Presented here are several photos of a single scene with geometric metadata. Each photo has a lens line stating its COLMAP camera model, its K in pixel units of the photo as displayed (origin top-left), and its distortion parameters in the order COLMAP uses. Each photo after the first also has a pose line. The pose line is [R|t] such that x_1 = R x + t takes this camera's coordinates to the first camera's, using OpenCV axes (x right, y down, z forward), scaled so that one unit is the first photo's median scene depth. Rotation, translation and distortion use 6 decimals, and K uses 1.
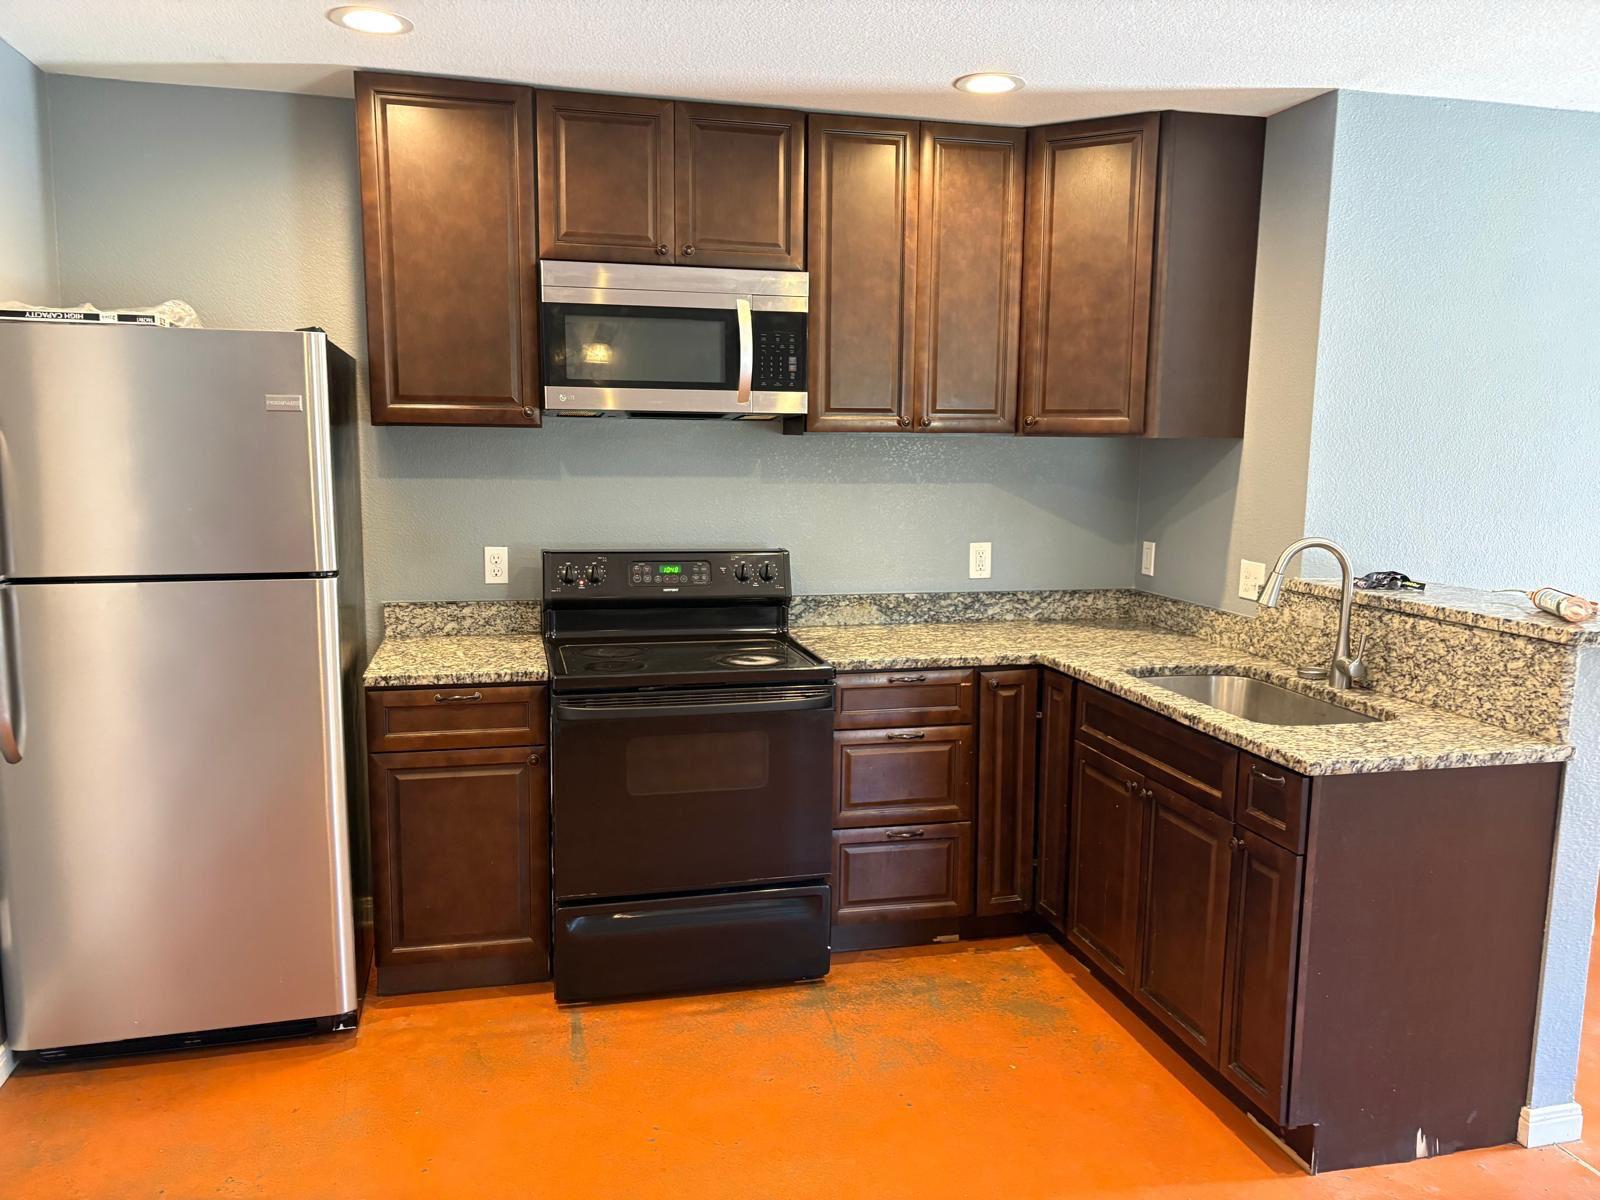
lens RADIAL K [[1216.0, 0, 800.0], [0, 1216.0, 600.0], [0, 0, 1]] dist [0.006501, 0.002884]
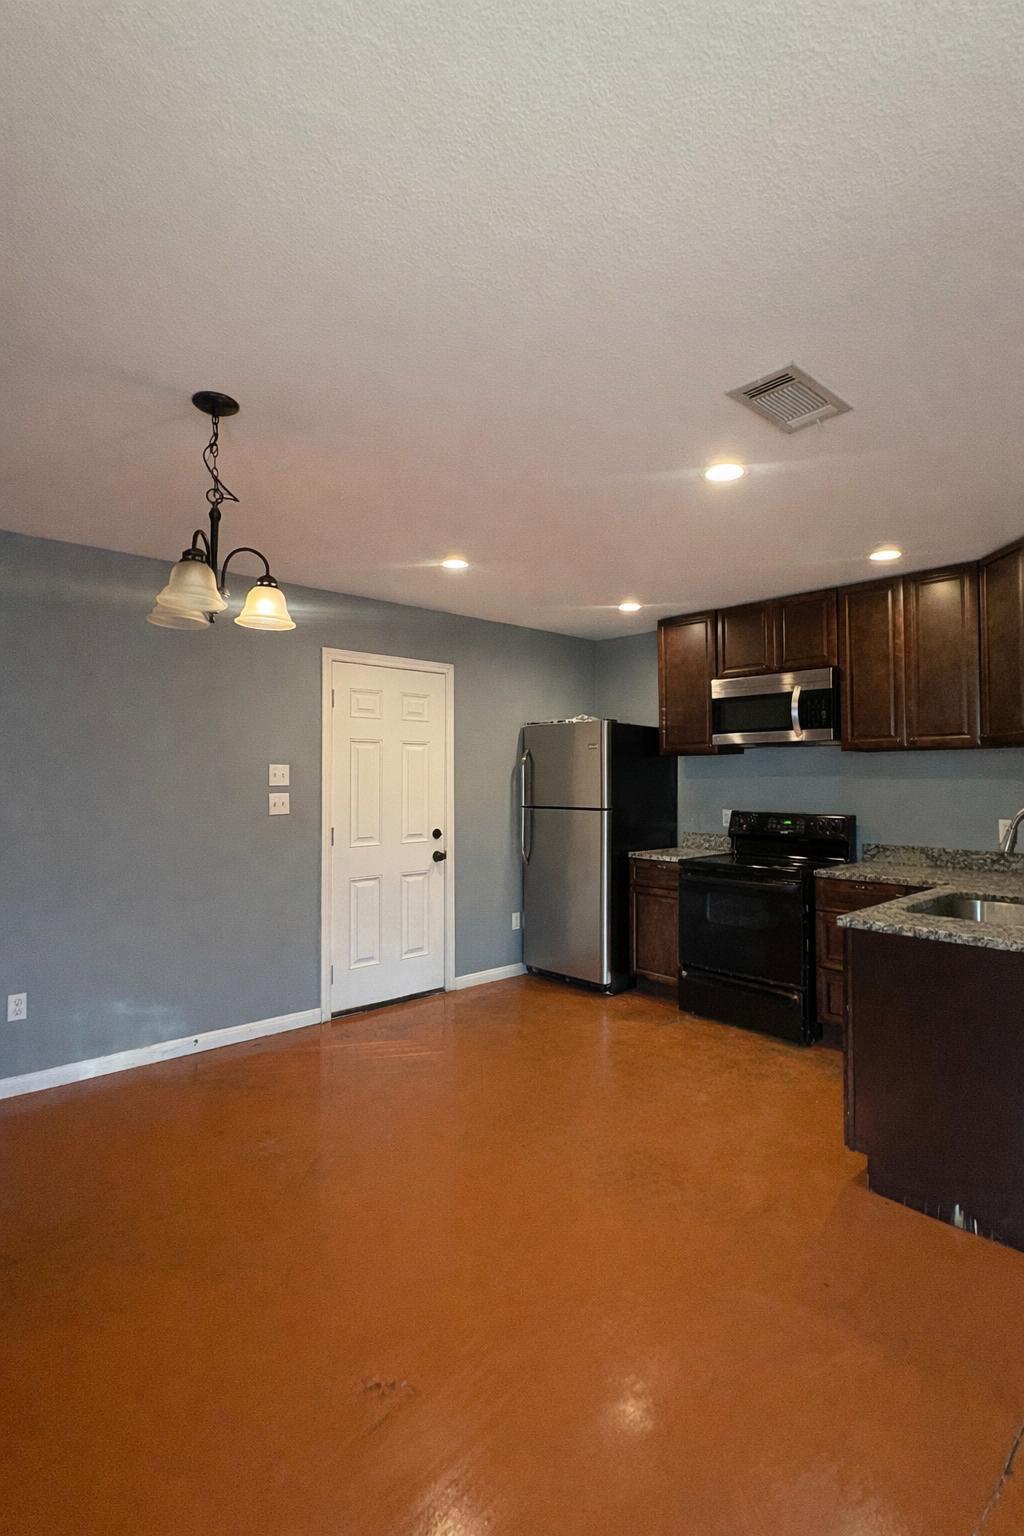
lens RADIAL K [[739.9, 0, 512.0], [0, 739.9, 768.0], [0, 0, 1]] dist [-0.000035, -0.000010]
pose [[0.471989, -0.026641, -0.881202, 0.748787], [-0.112271, 0.989589, -0.090053, 0.045632], [0.874426, 0.141437, 0.464084, 0.047025]]
